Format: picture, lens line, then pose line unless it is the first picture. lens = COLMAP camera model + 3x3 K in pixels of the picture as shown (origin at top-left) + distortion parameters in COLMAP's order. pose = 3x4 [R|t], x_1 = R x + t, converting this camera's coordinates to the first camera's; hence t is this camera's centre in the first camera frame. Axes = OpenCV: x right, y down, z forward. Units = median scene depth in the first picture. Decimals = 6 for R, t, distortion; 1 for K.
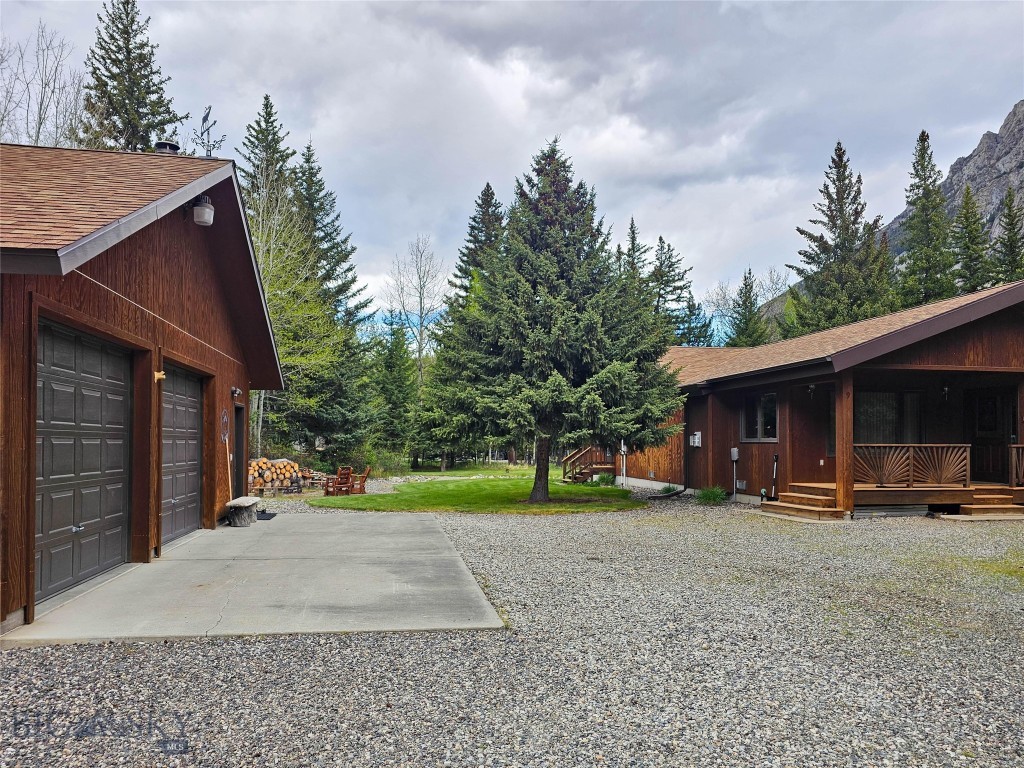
lens RADIAL K [[695.4, 0, 513.7], [0, 695.4, 438.7], [0, 0, 1]] dist [0.053259, -0.042563]
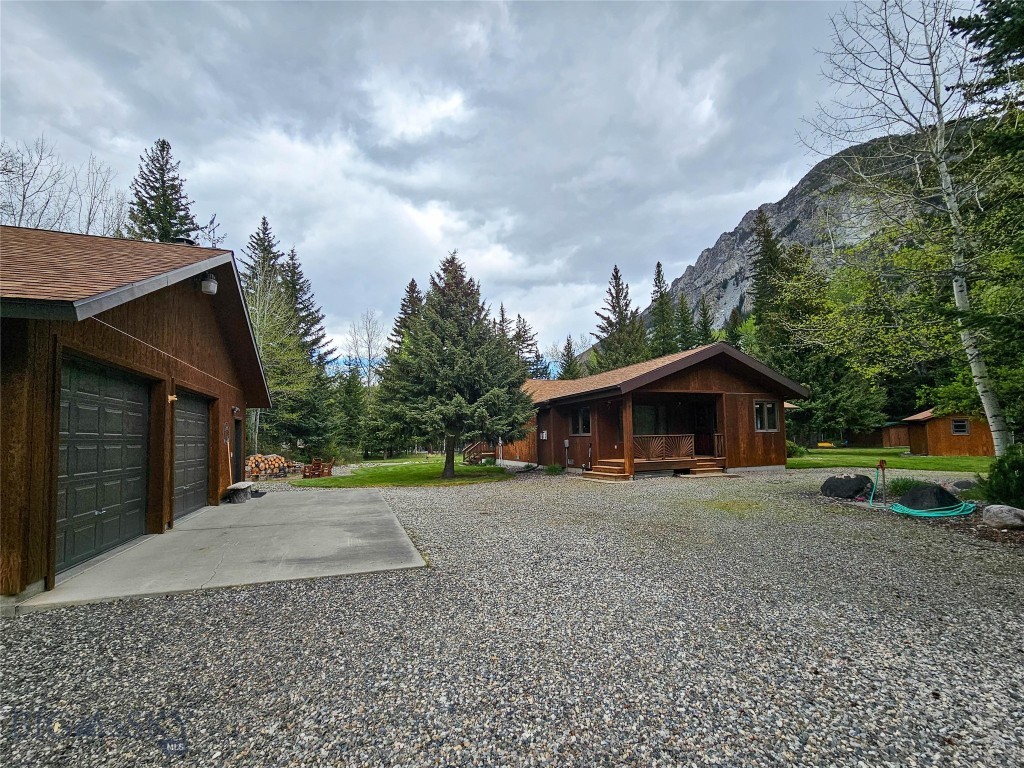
lens RADIAL K [[429.6, 0, 510.7], [0, 429.6, 416.9], [0, 0, 1]] dist [-0.004462, 0.000742]
pose [[0.983097, -0.015063, 0.182464, 0.000499], [0.023288, 0.998803, -0.043019, -0.000184], [-0.181597, 0.046541, 0.982271, 0.021320]]
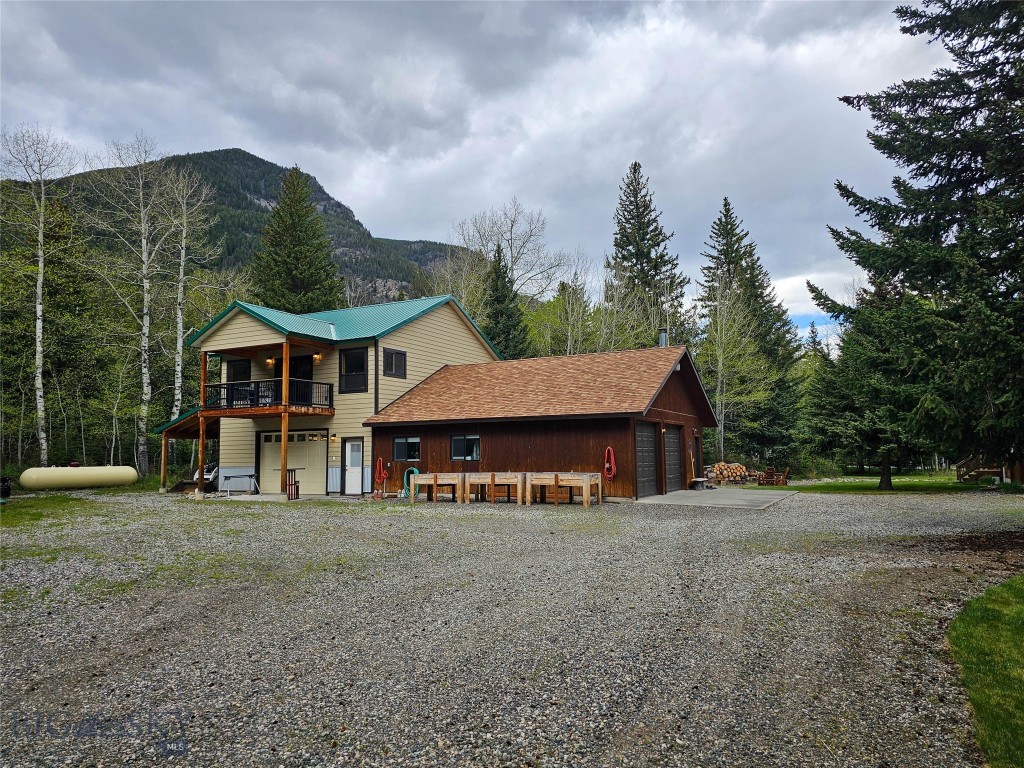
lens RADIAL K [[695.4, 0, 523.1], [0, 695.4, 385.7], [0, 0, 1]] dist [0.053259, -0.042563]
pose [[0.789271, -0.072392, -0.609763, 0.429754], [0.018524, 0.995381, -0.094196, -0.008461], [0.613766, 0.063051, 0.786966, -0.874098]]
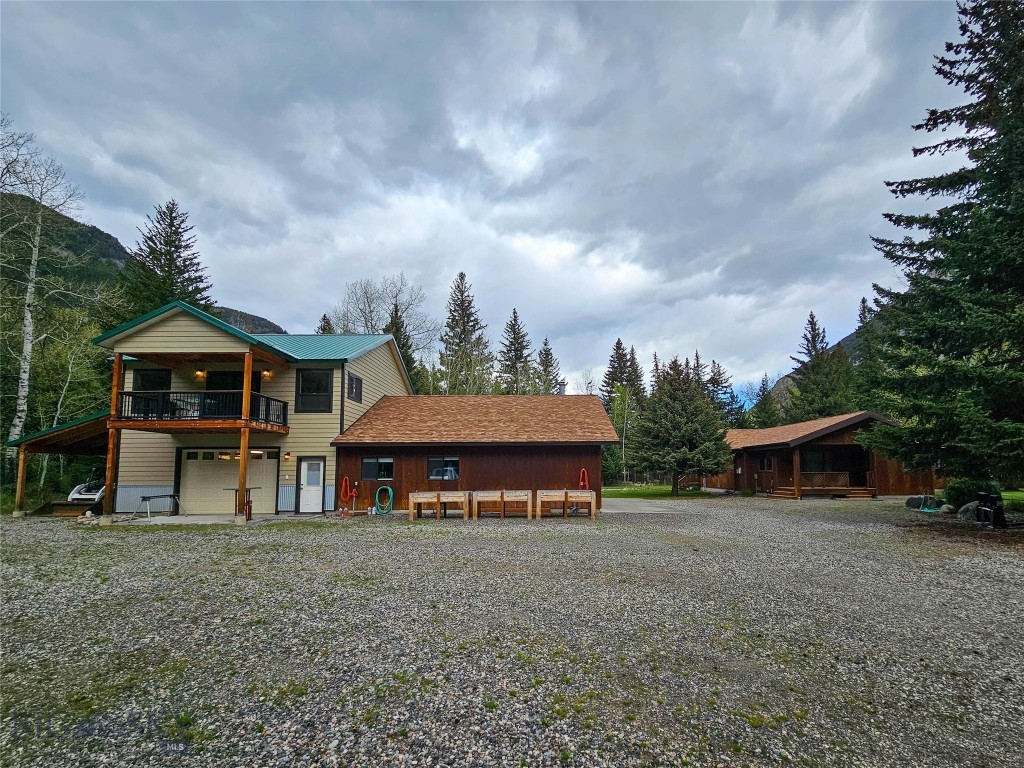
lens RADIAL K [[429.6, 0, 534.4], [0, 429.6, 449.1], [0, 0, 1]] dist [-0.004462, 0.000742]
pose [[0.983123, -0.019245, -0.181932, -0.198649], [0.011051, 0.998883, -0.045943, -0.015001], [0.182613, 0.043157, 0.982237, -0.721545]]
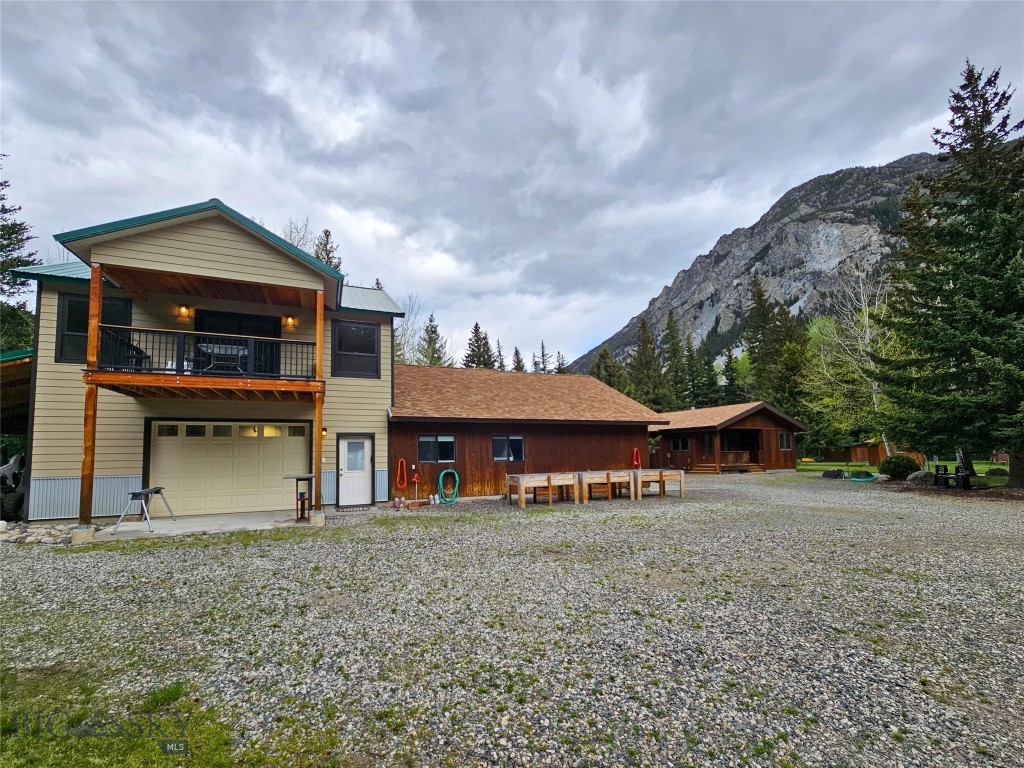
lens RADIAL K [[429.6, 0, 498.5], [0, 429.6, 415.6], [0, 0, 1]] dist [-0.004462, 0.000742]
pose [[0.978699, 0.000403, 0.205301, -0.808456], [0.016293, 0.996691, -0.079630, -0.015281], [-0.204653, 0.081279, 0.975454, -0.647279]]
